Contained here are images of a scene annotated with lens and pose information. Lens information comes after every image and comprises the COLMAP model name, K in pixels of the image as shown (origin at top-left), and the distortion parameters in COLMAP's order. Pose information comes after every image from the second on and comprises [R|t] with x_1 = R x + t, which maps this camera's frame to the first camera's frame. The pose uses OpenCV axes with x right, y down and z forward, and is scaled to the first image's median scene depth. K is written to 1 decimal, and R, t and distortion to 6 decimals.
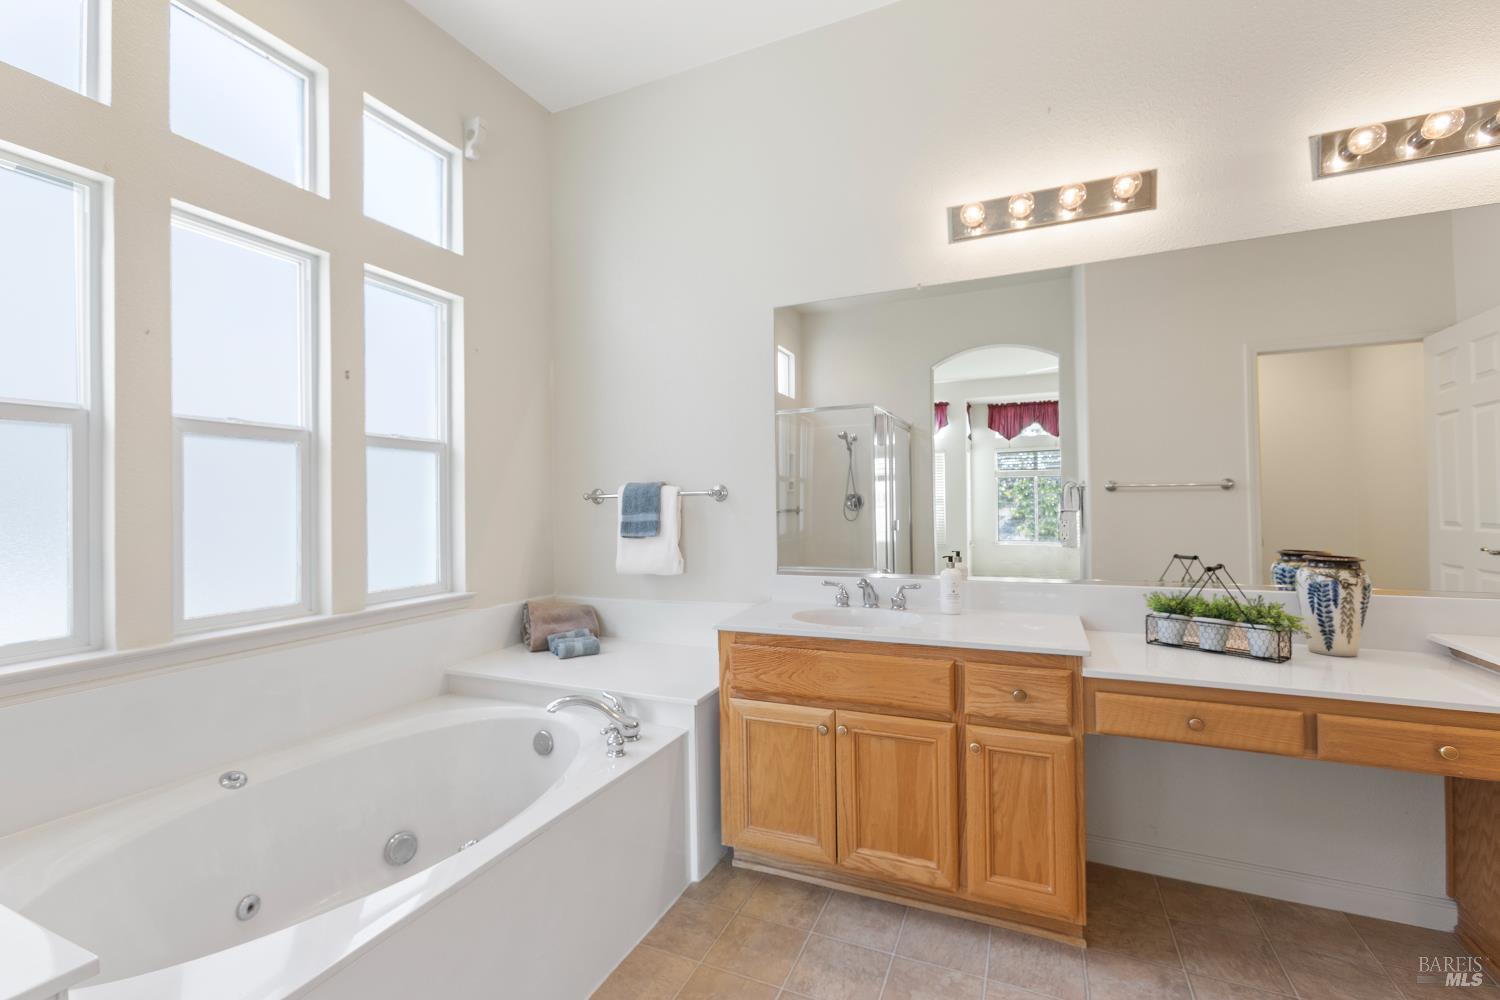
lens RADIAL K [[663.9, 0, 745.7], [0, 663.9, 498.7], [0, 0, 1]] dist [-0.000754, 0.020695]
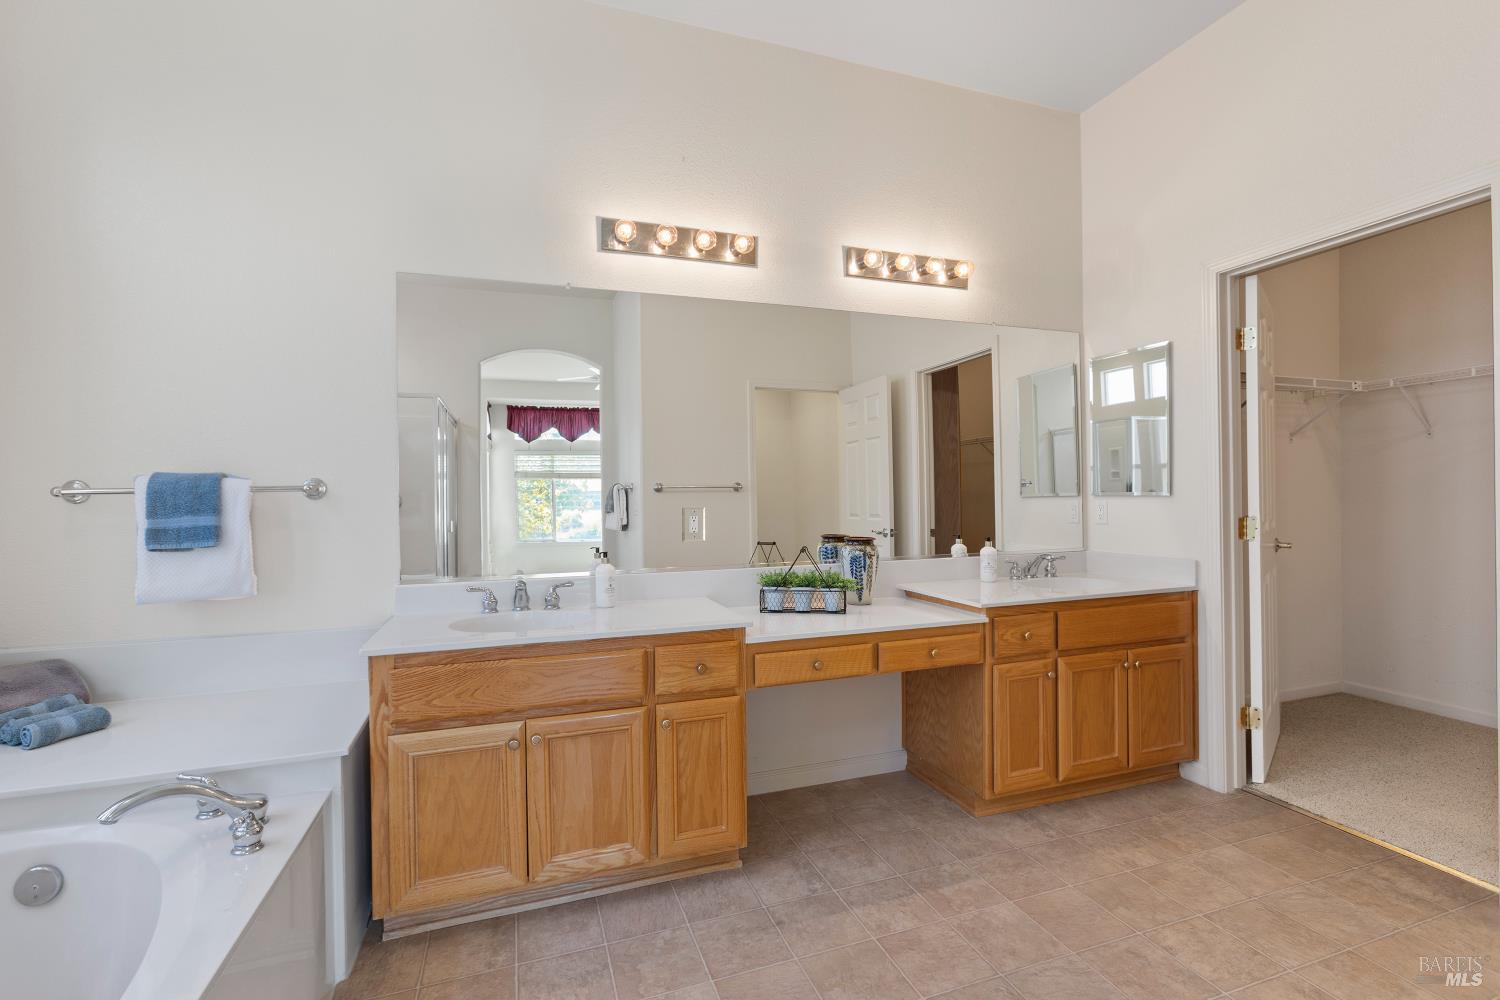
lens RADIAL K [[663.9, 0, 745.7], [0, 663.9, 498.7], [0, 0, 1]] dist [-0.000754, 0.020695]
pose [[0.740671, 0.002739, 0.671862, -0.274635], [-0.002778, 0.999996, -0.001015, 0.003756], [-0.671862, -0.001115, 0.740676, 0.093972]]
